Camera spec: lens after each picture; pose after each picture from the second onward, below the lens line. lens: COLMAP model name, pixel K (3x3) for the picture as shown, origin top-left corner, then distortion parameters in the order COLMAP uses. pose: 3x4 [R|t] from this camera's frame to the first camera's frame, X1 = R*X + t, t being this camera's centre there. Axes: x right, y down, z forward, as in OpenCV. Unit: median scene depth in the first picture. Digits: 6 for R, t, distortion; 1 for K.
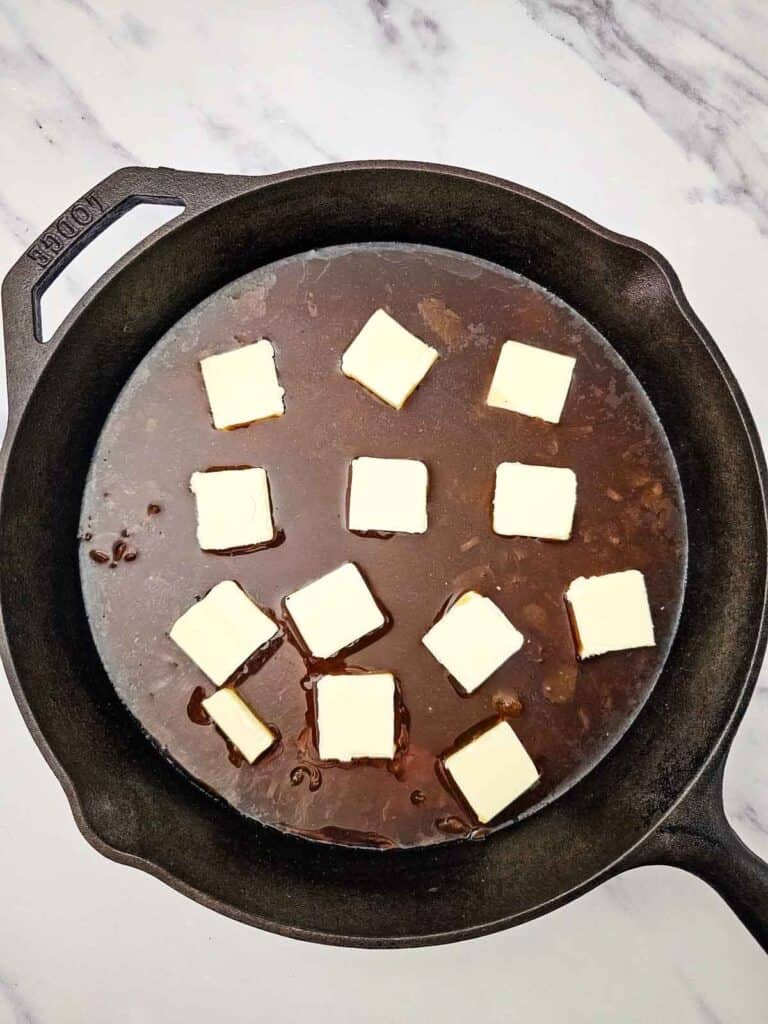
lens RADIAL K [[731.7, 0, 390.2], [0, 731.7, 511.7], [0, 0, 1]] dist [0.006738, -0.015032]
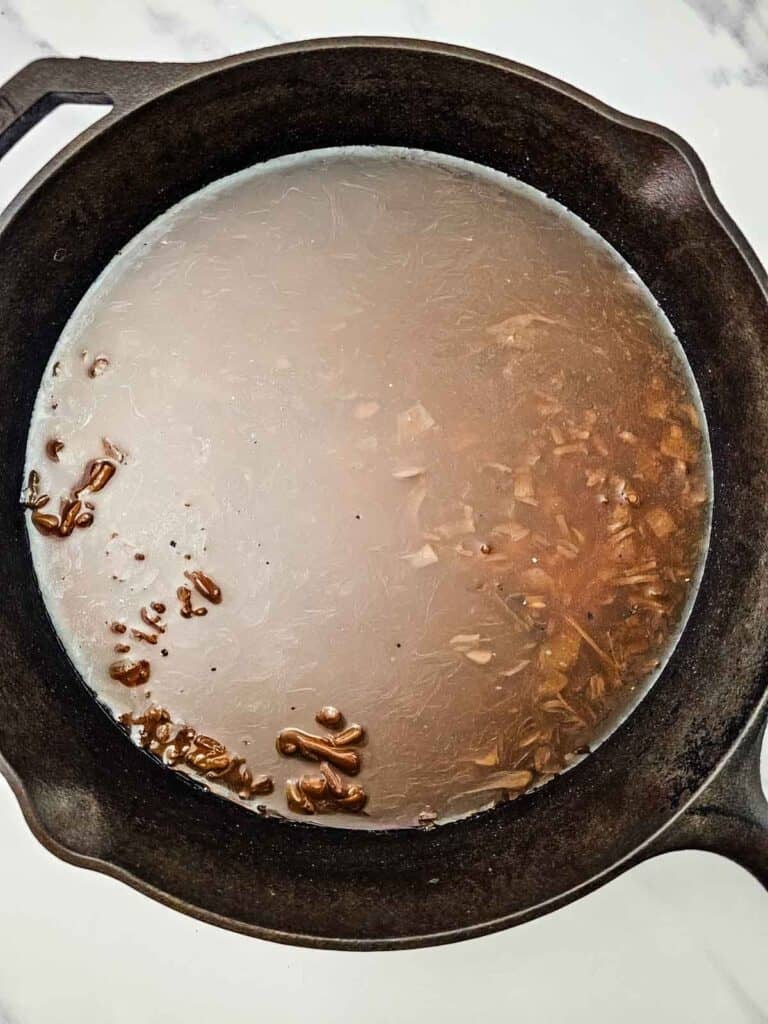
lens RADIAL K [[731.7, 0, 390.2], [0, 731.7, 511.7], [0, 0, 1]] dist [0.006738, -0.015032]
pose [[0.999309, -0.034462, -0.013953, 0.032106], [0.035382, 0.996764, 0.072179, -0.000914], [0.011420, -0.072623, 0.997294, 0.136209]]
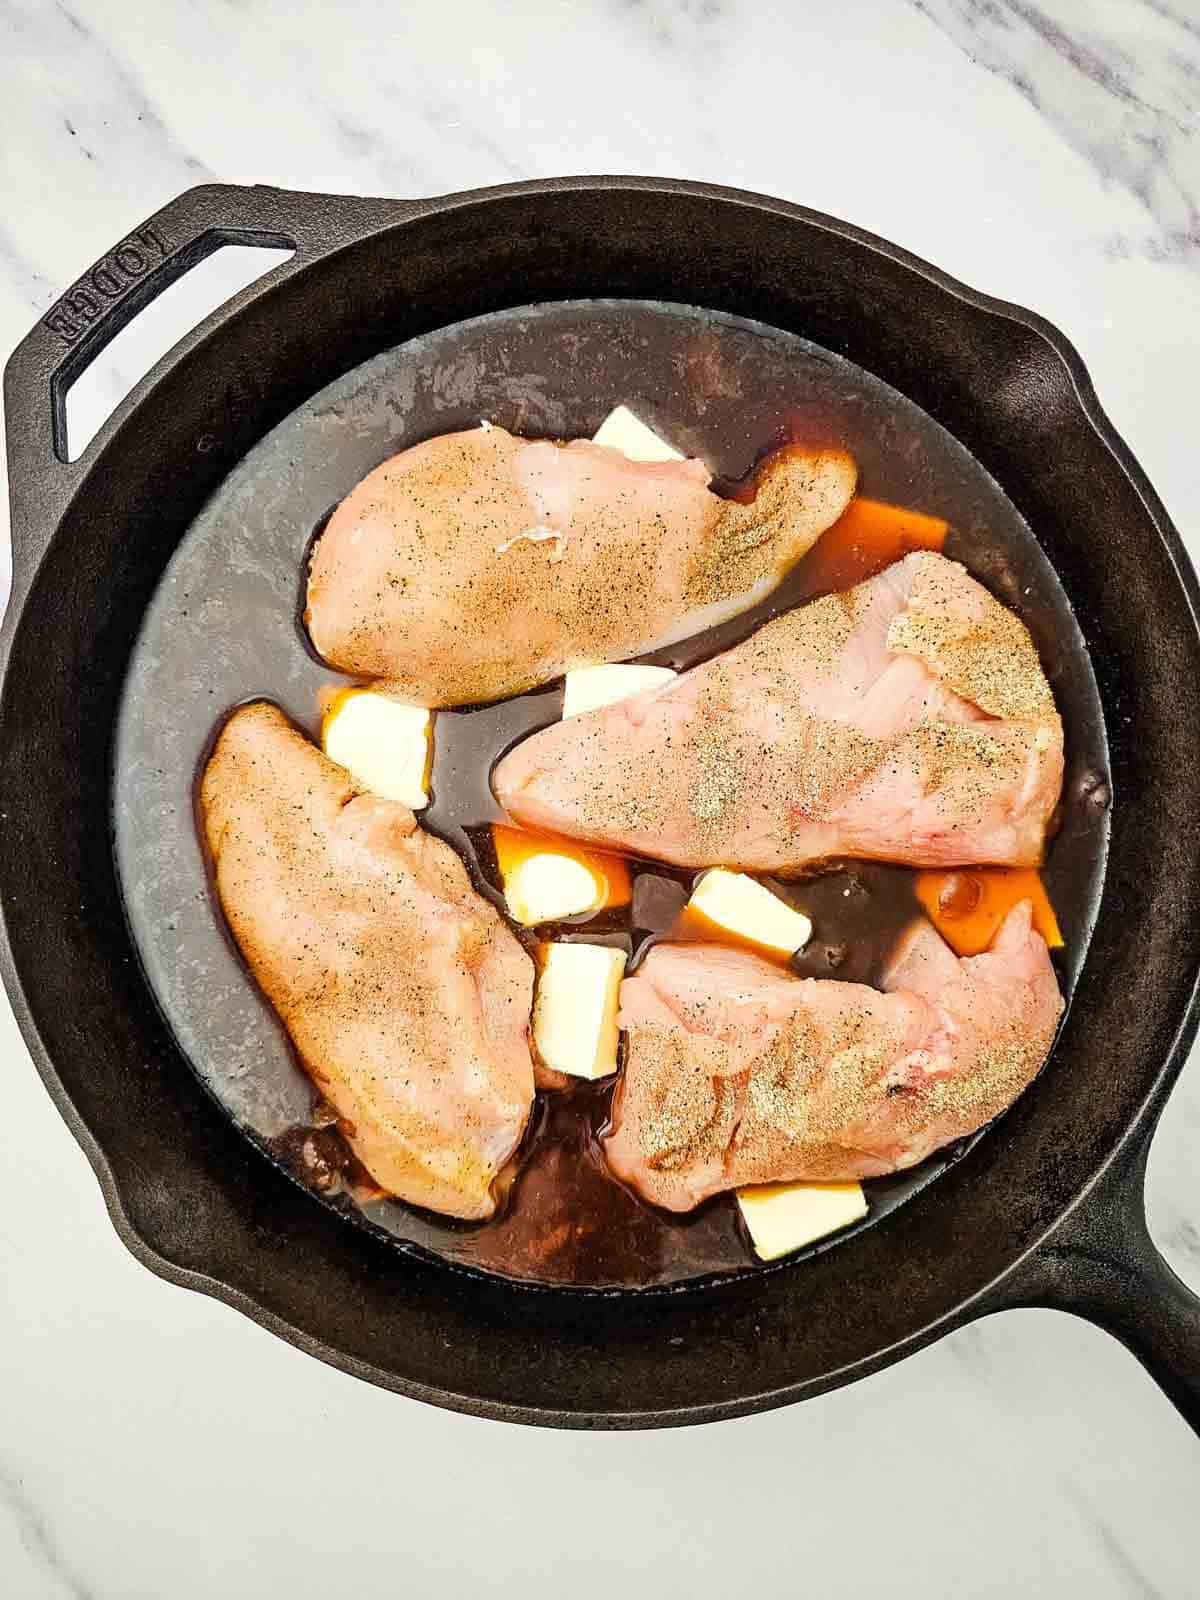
lens RADIAL K [[1143.3, 0, 609.6], [0, 1143.3, 799.5], [0, 0, 1]] dist [0.006738, -0.015032]
pose [[0.999774, 0.012962, -0.016864, 0.011121], [-0.012797, 0.999870, 0.009841, 0.042169], [0.016989, -0.009623, 0.999809, 0.021930]]
